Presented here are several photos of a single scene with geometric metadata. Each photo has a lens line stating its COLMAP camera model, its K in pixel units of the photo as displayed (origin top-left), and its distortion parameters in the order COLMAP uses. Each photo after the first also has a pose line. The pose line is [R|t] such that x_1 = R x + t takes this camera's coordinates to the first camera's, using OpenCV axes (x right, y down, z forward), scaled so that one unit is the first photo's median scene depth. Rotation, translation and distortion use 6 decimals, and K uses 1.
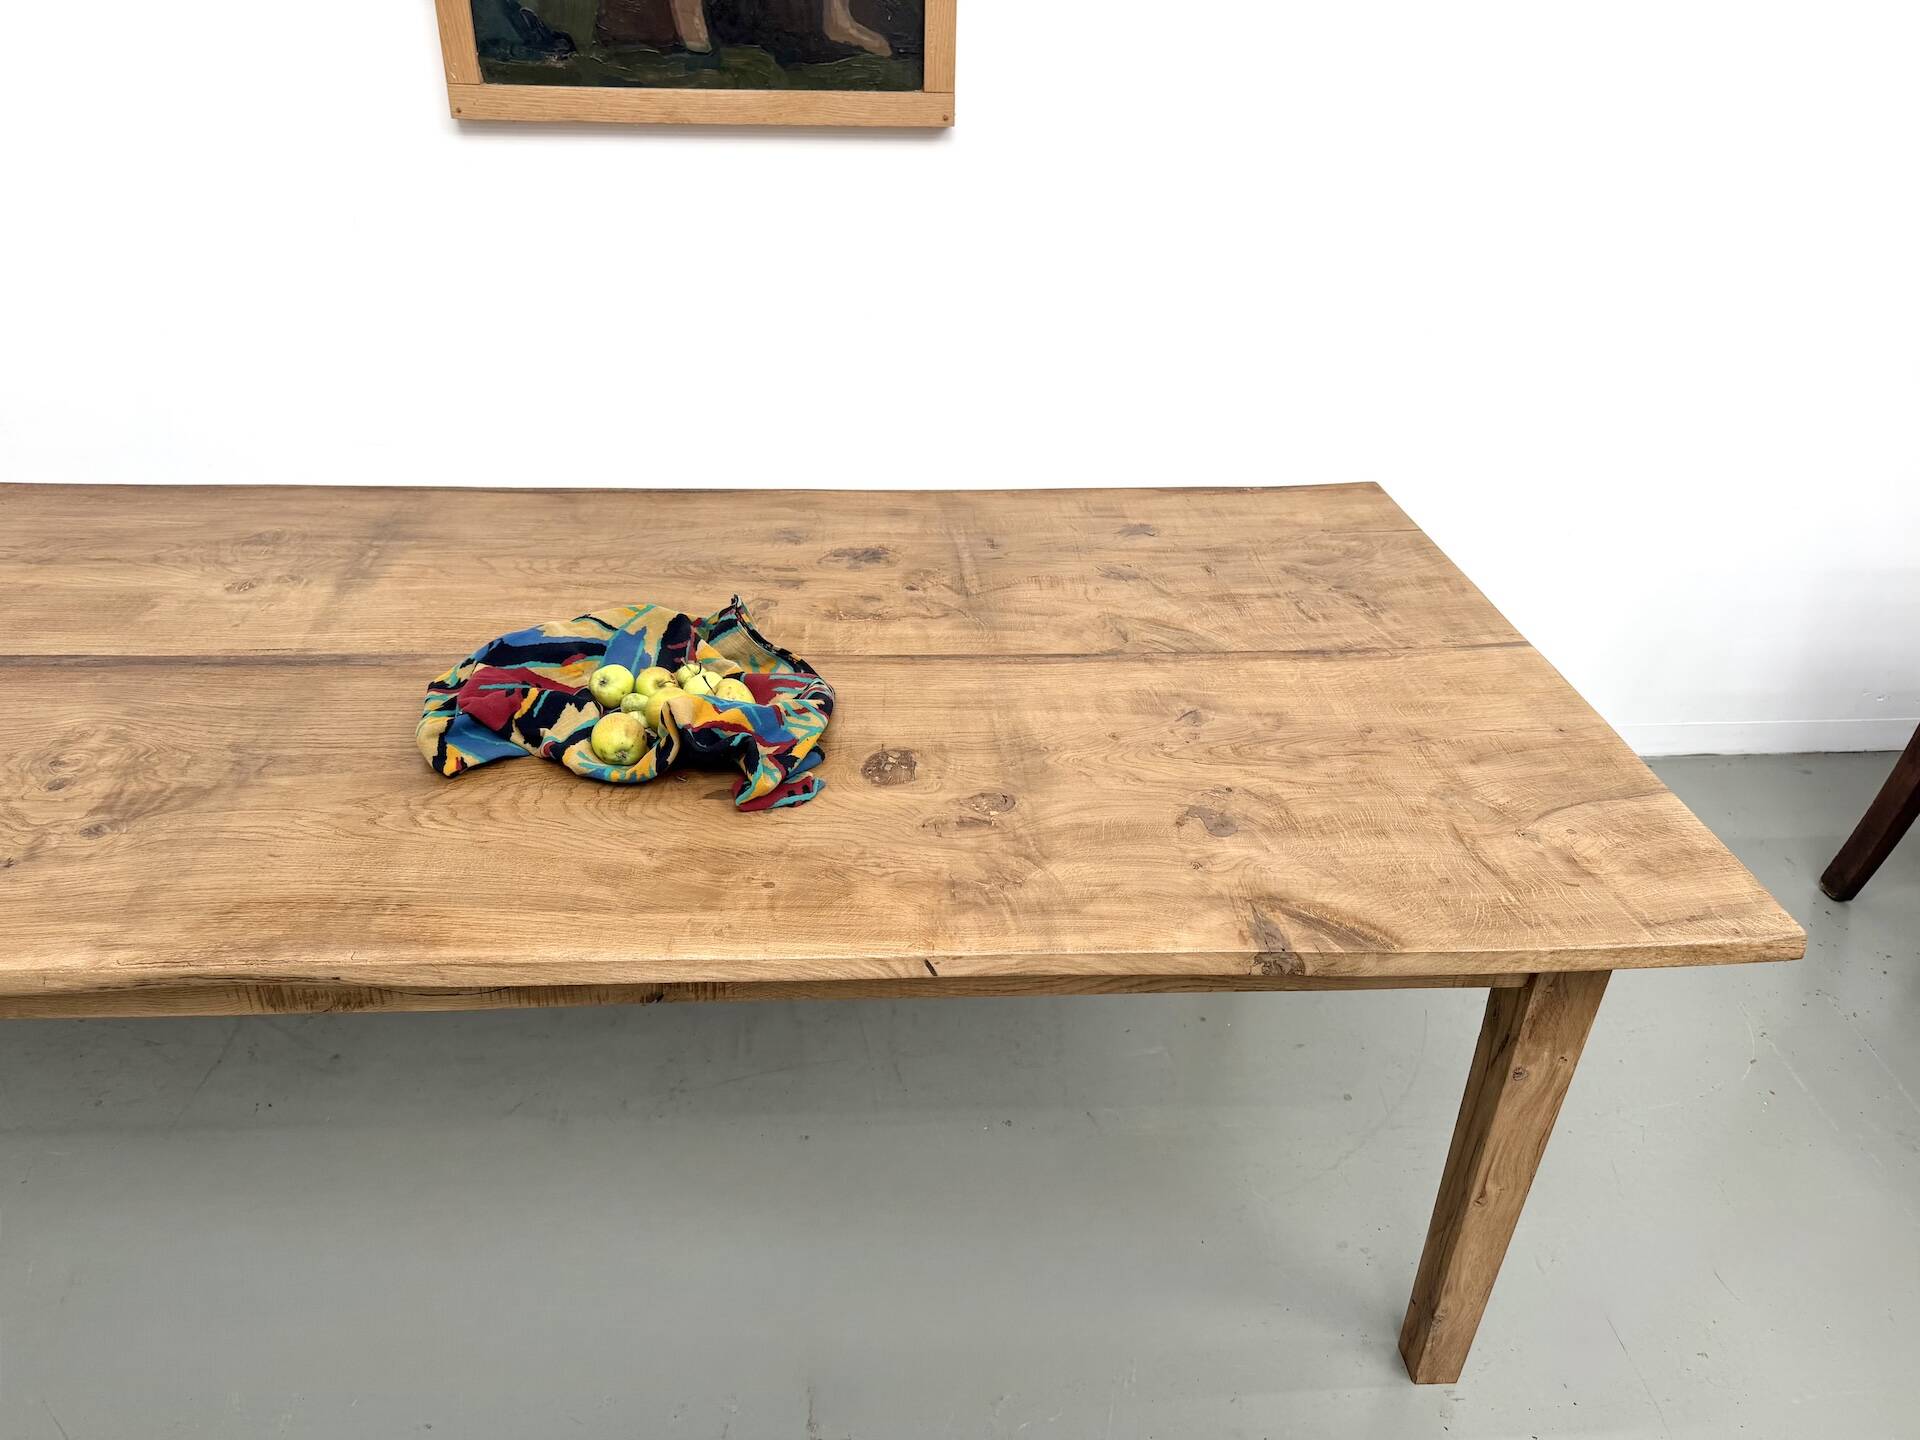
lens RADIAL K [[1364.3, 0, 969.8], [0, 1364.3, 727.9], [0, 0, 1]] dist [0.065142, -0.092661]
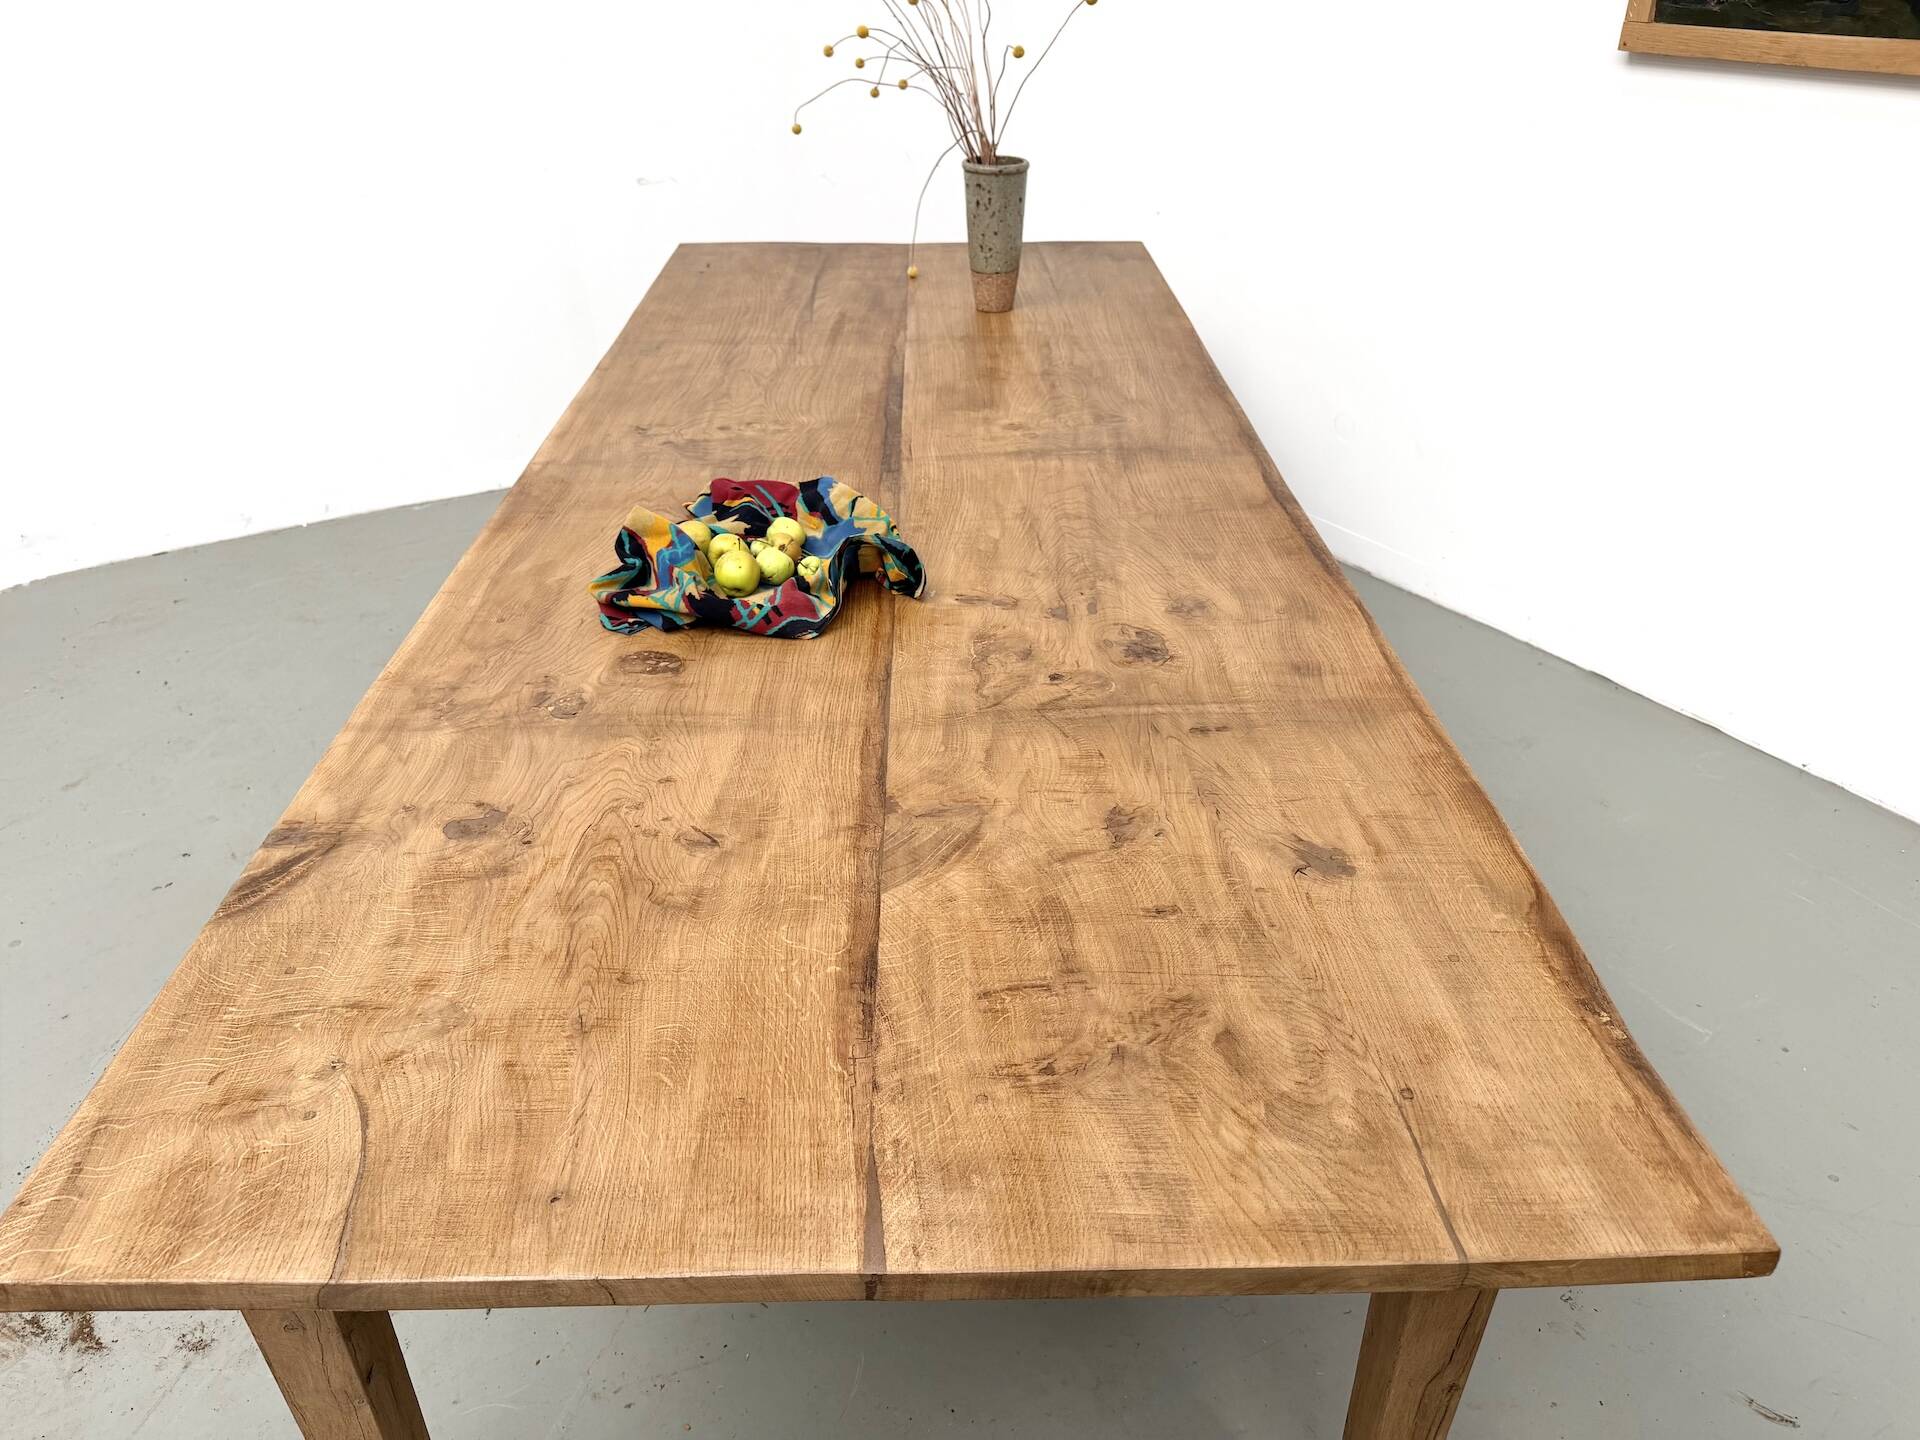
lens RADIAL K [[1364.3, 0, 966.2], [0, 1364.3, 737.4], [0, 0, 1]] dist [0.065142, -0.092661]
pose [[-0.055056, 0.496079, -0.866530, 0.819244], [-0.490838, 0.742301, 0.456145, -0.498253], [0.869510, 0.450439, 0.202626, 0.916150]]
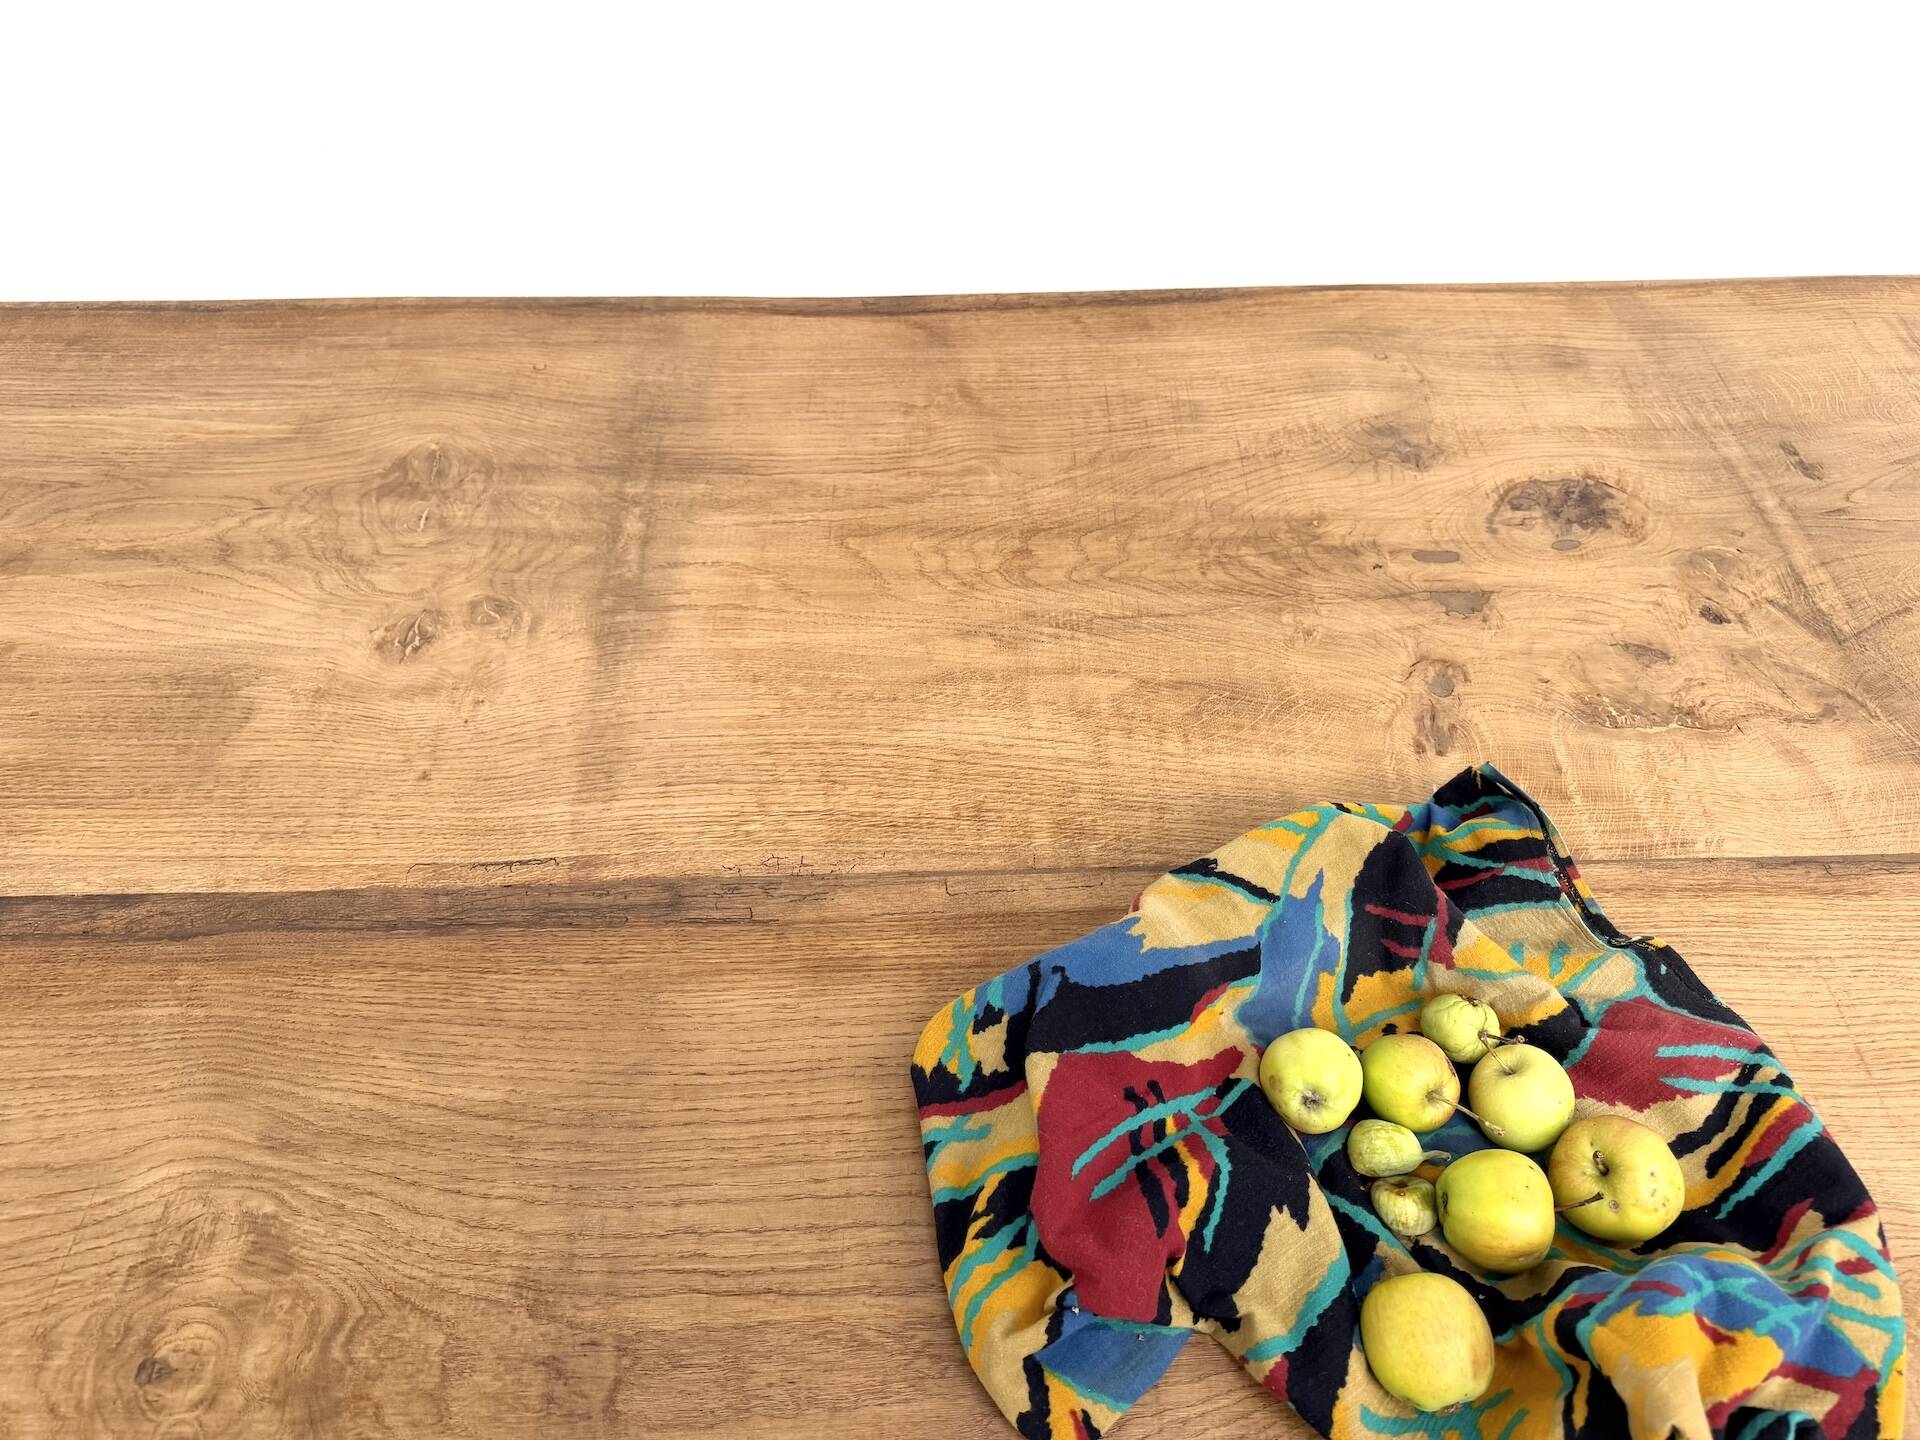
lens RADIAL K [[1364.3, 0, 954.3], [0, 1364.3, 736.5], [0, 0, 1]] dist [0.065142, -0.092661]
pose [[0.999010, 0.021344, -0.039039, -0.340196], [-0.005843, 0.932757, 0.360459, -0.276157], [0.044108, -0.359874, 0.931958, 0.583013]]
